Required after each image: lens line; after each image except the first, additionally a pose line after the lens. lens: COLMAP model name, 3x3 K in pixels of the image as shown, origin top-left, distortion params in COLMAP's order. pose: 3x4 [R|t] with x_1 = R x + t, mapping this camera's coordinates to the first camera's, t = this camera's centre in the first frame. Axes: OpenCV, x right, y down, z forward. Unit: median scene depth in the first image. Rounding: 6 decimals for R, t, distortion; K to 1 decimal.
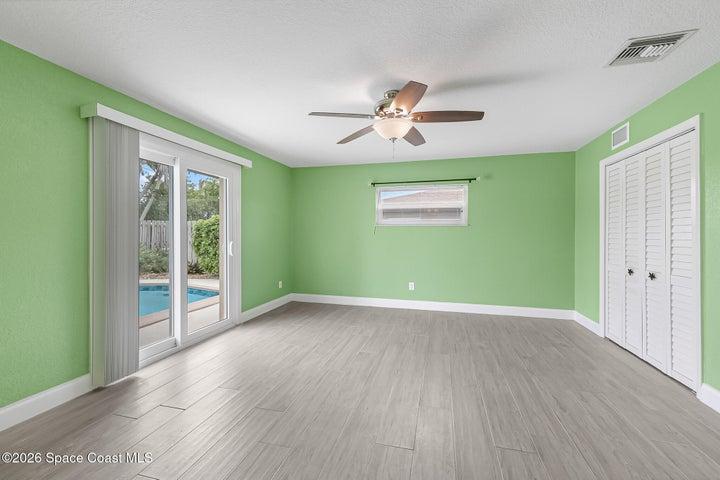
lens RADIAL K [[317.8, 0, 359.2], [0, 317.8, 235.1], [0, 0, 1]] dist [0.001413, 0.000608]
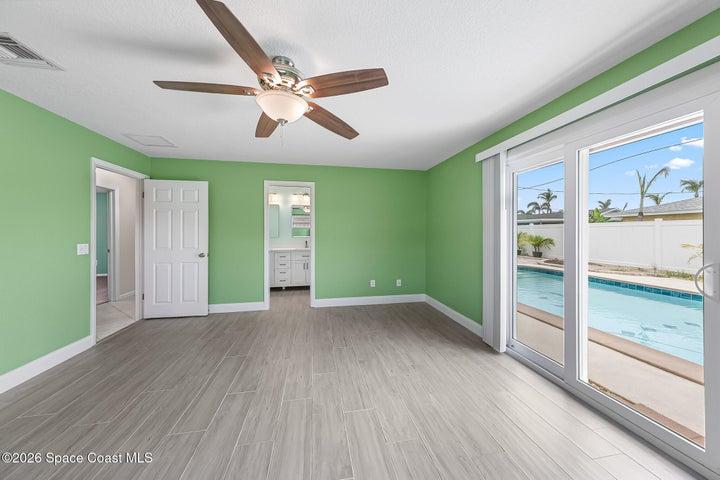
lens RADIAL K [[251.6, 0, 358.8], [0, 251.6, 233.6], [0, 0, 1]] dist [0.000161, 0.000020]
pose [[-0.909170, 0.002010, -0.416421, 0.214794], [-0.002358, 0.999947, 0.009974, -0.032956], [0.416419, 0.010050, -0.909117, 1.845615]]
